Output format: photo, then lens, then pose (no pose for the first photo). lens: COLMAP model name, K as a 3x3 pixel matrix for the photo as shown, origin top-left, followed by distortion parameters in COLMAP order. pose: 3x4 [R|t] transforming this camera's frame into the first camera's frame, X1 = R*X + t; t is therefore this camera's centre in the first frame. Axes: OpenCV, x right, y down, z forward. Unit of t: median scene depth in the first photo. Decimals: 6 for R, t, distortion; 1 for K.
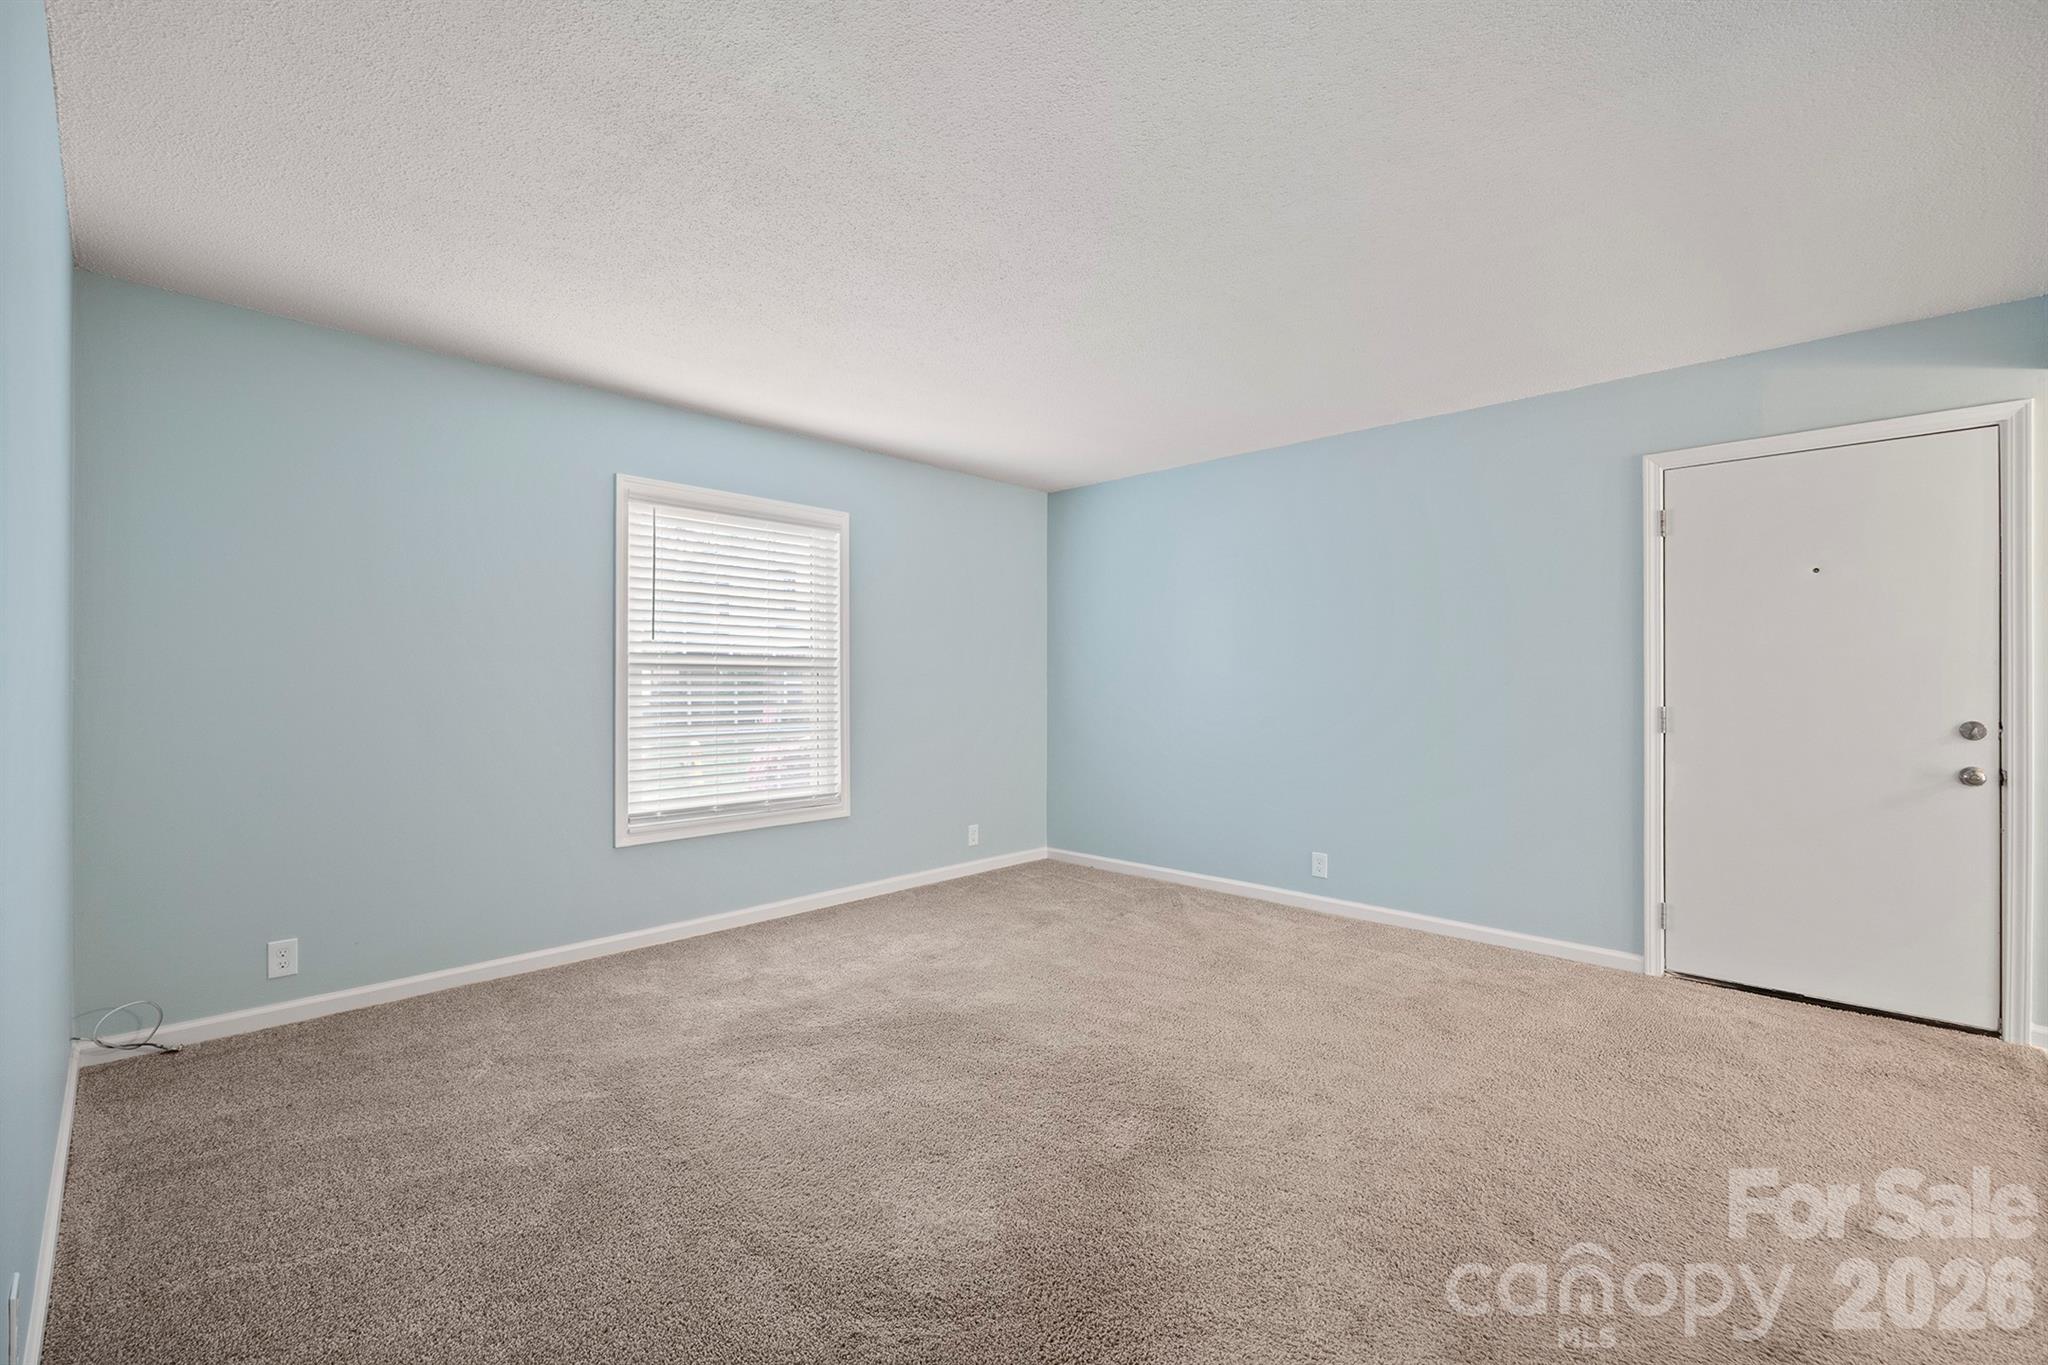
lens RADIAL K [[864.3, 0, 1040.6], [0, 864.3, 677.9], [0, 0, 1]] dist [-0.004287, -0.001115]
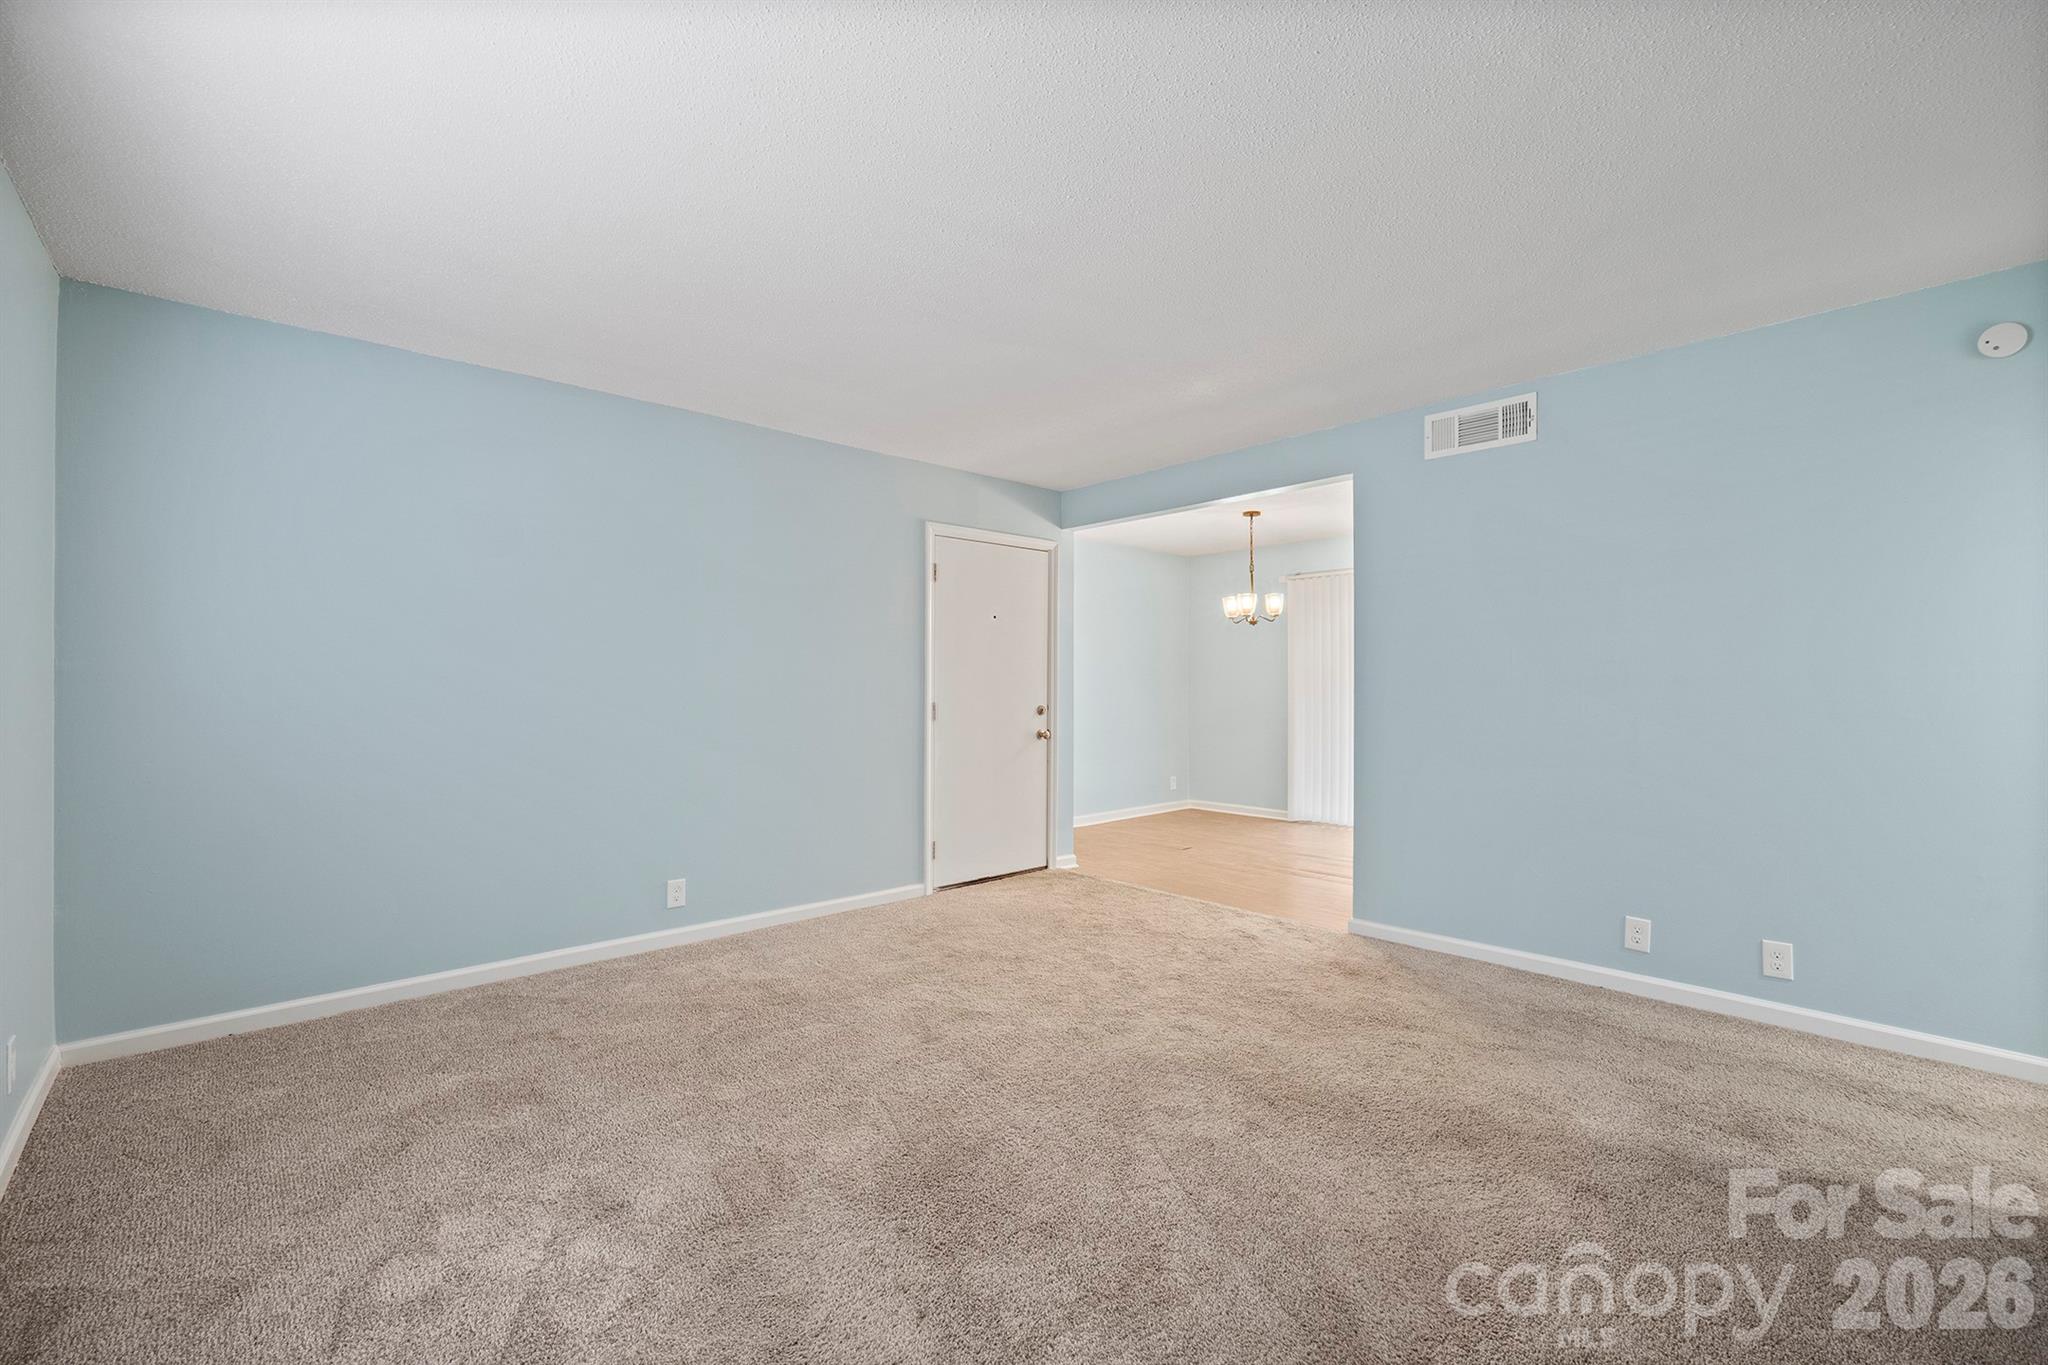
lens RADIAL K [[864.3, 0, 993.3], [0, 864.3, 686.9], [0, 0, 1]] dist [-0.004287, -0.001115]
pose [[0.087646, -0.004161, 0.996143, -0.613133], [-0.004918, 0.999977, 0.004609, 0.000947], [-0.996140, -0.005304, 0.087624, 0.702638]]
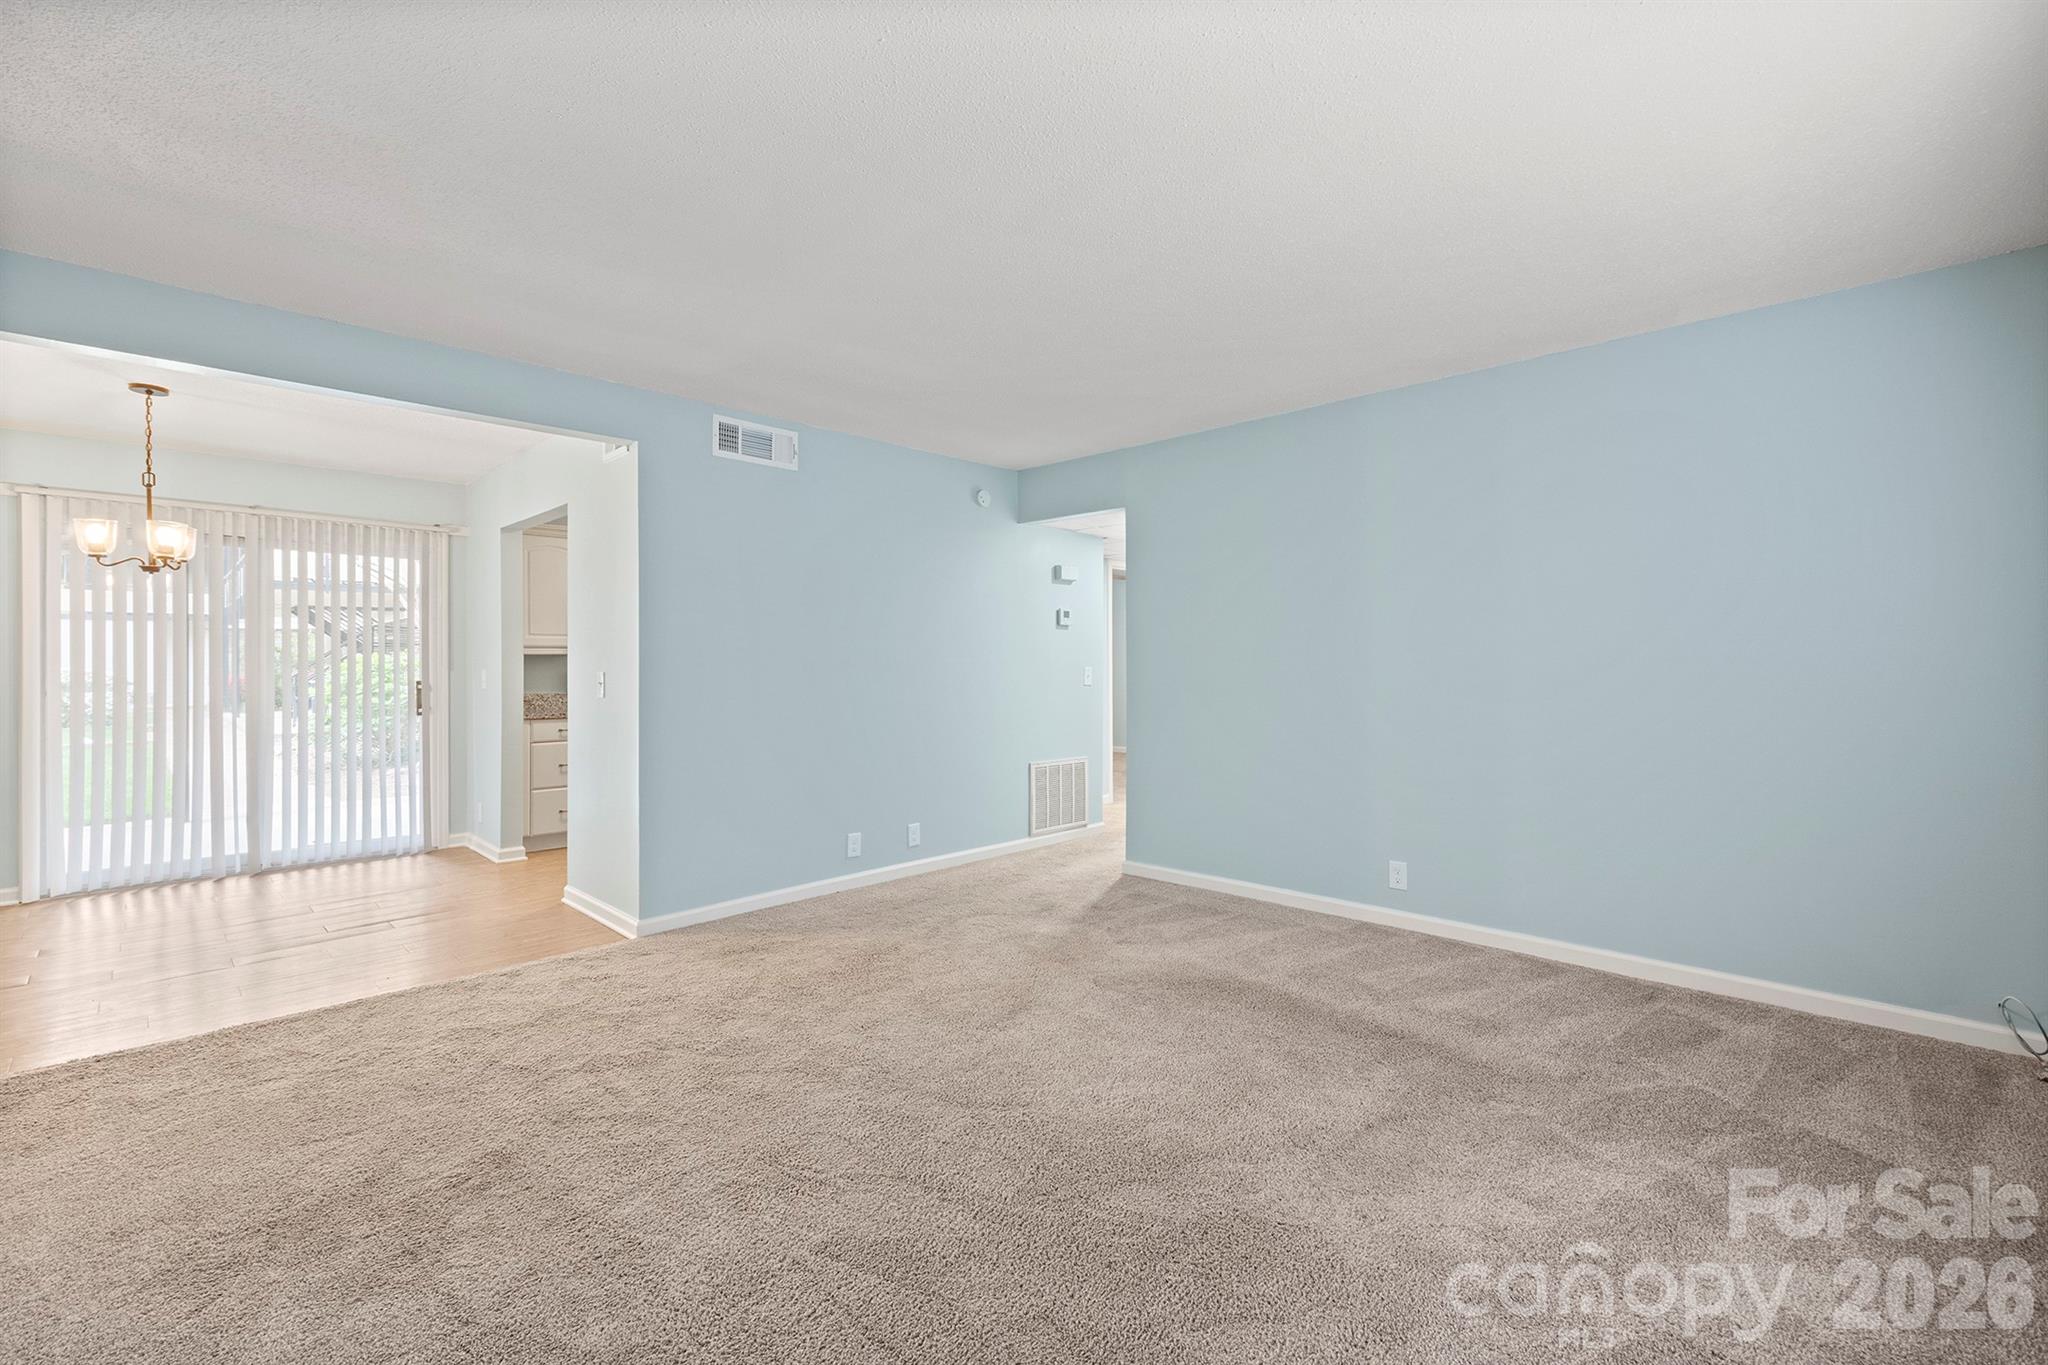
lens RADIAL K [[864.3, 0, 1065.3], [0, 864.3, 663.6], [0, 0, 1]] dist [-0.004287, -0.001115]
pose [[-0.999685, -0.001142, -0.025073, 0.025294], [-0.000822, 0.999919, -0.012737, 0.006345], [0.025085, -0.012712, -0.999604, 1.359598]]
